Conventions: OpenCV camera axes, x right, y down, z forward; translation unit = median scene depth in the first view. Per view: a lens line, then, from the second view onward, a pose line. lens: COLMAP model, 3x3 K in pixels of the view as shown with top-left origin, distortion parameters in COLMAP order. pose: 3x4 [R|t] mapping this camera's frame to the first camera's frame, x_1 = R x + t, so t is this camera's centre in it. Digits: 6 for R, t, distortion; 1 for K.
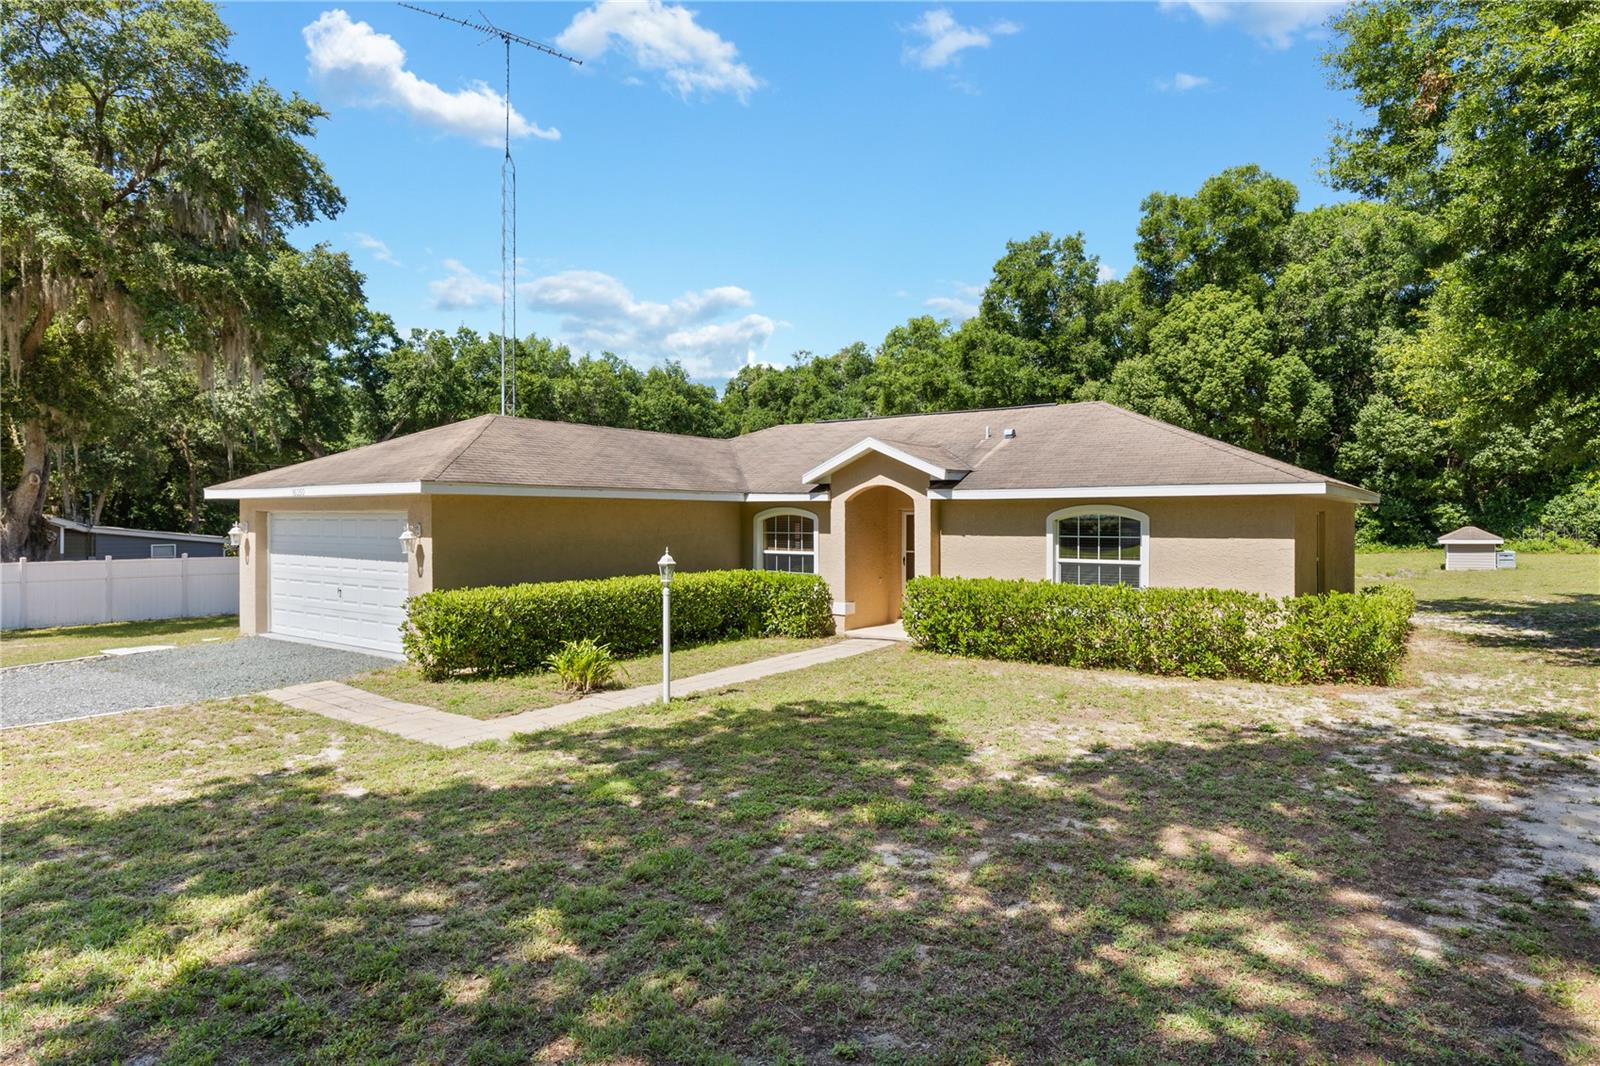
lens RADIAL K [[893.7, 0, 805.7], [0, 893.7, 533.3], [0, 0, 1]] dist [-0.001720, -0.003210]
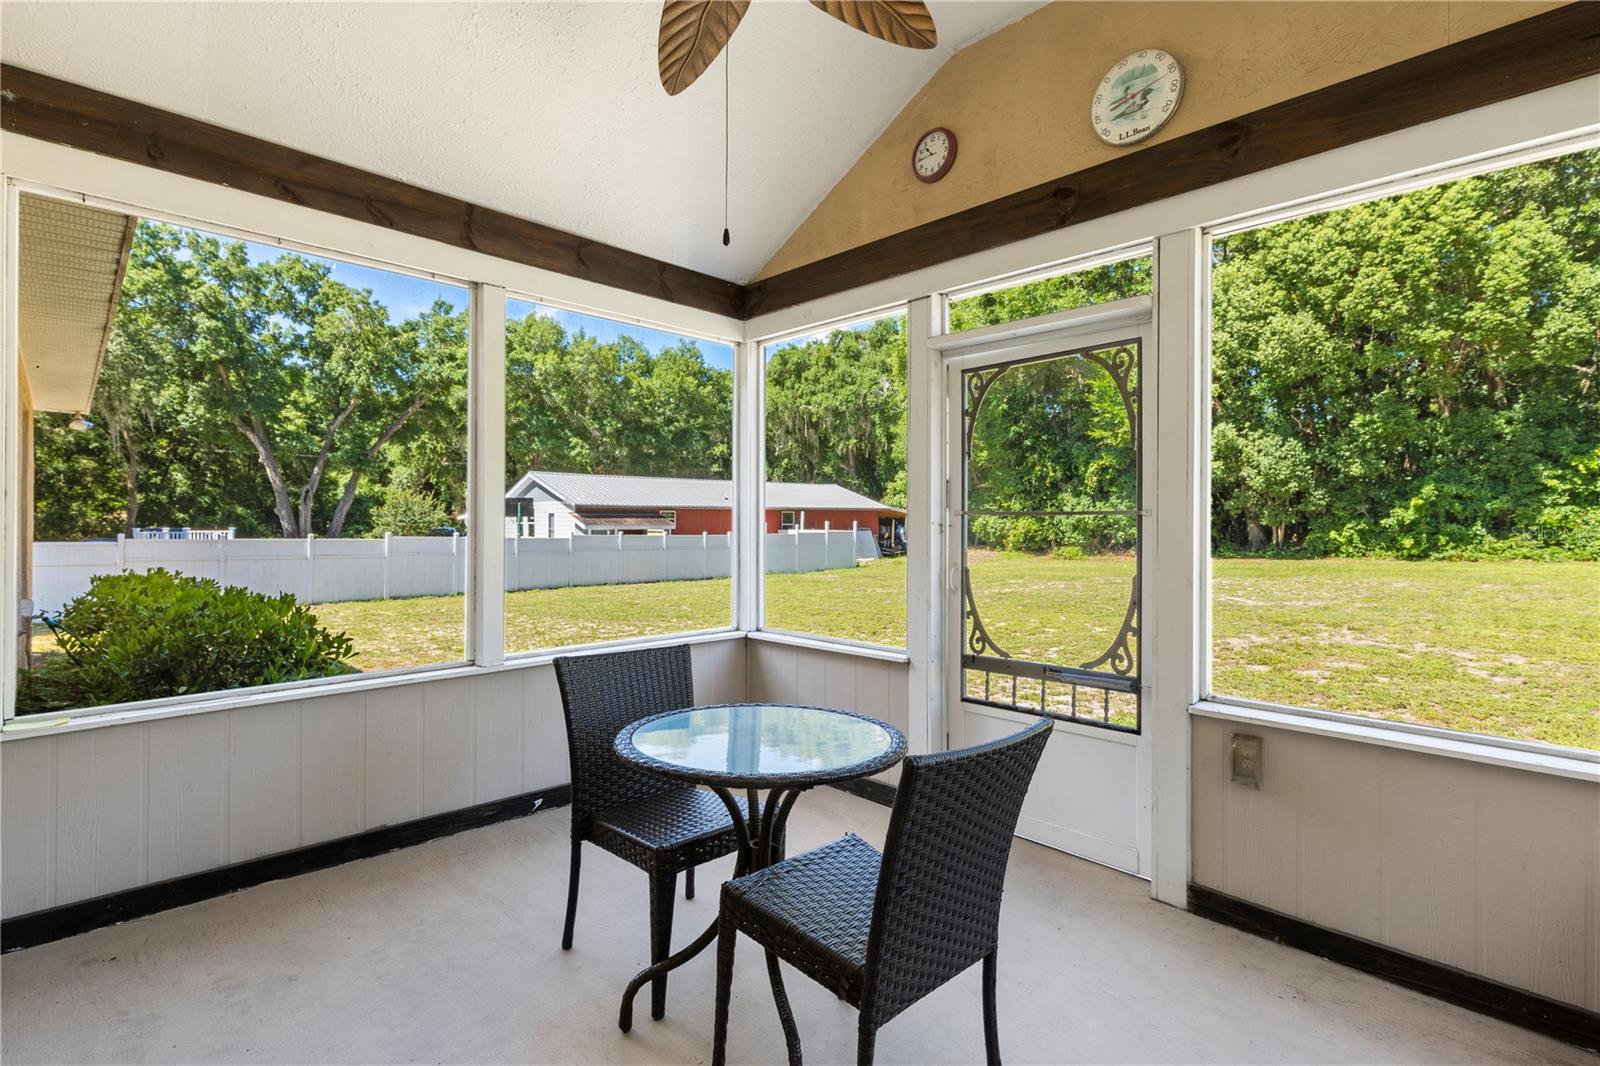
lens RADIAL K [[727.5, 0, 802.2], [0, 727.5, 522.6], [0, 0, 1]] dist [-0.004796, -0.001477]
pose [[0.987798, 0.003960, -0.155692, 0.143588], [-0.005717, 0.999925, -0.010838, 0.006207], [0.155637, 0.011596, 0.987746, 0.440873]]
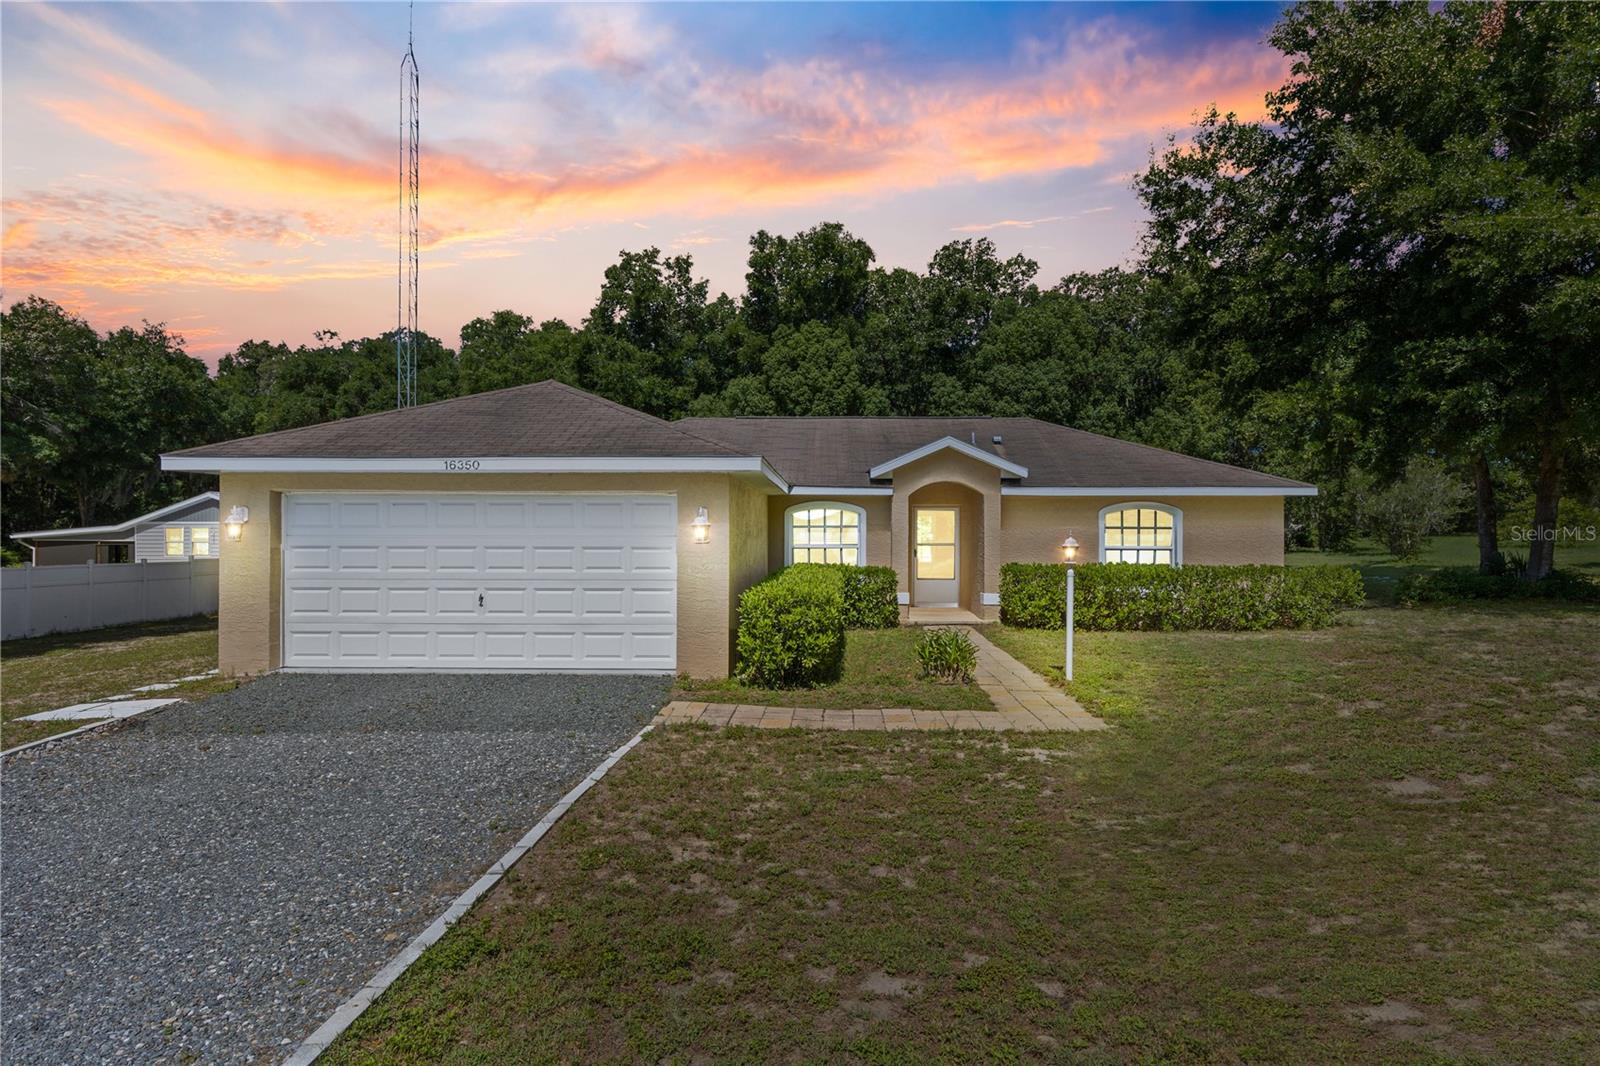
lens RADIAL K [[893.7, 0, 808.9], [0, 893.7, 530.8], [0, 0, 1]] dist [-0.001720, -0.003210]
pose [[0.819817, -0.000276, 0.572626, -0.207620], [0.008945, 0.999884, -0.012325, 0.005298], [-0.572556, 0.015227, 0.819724, 0.068326]]
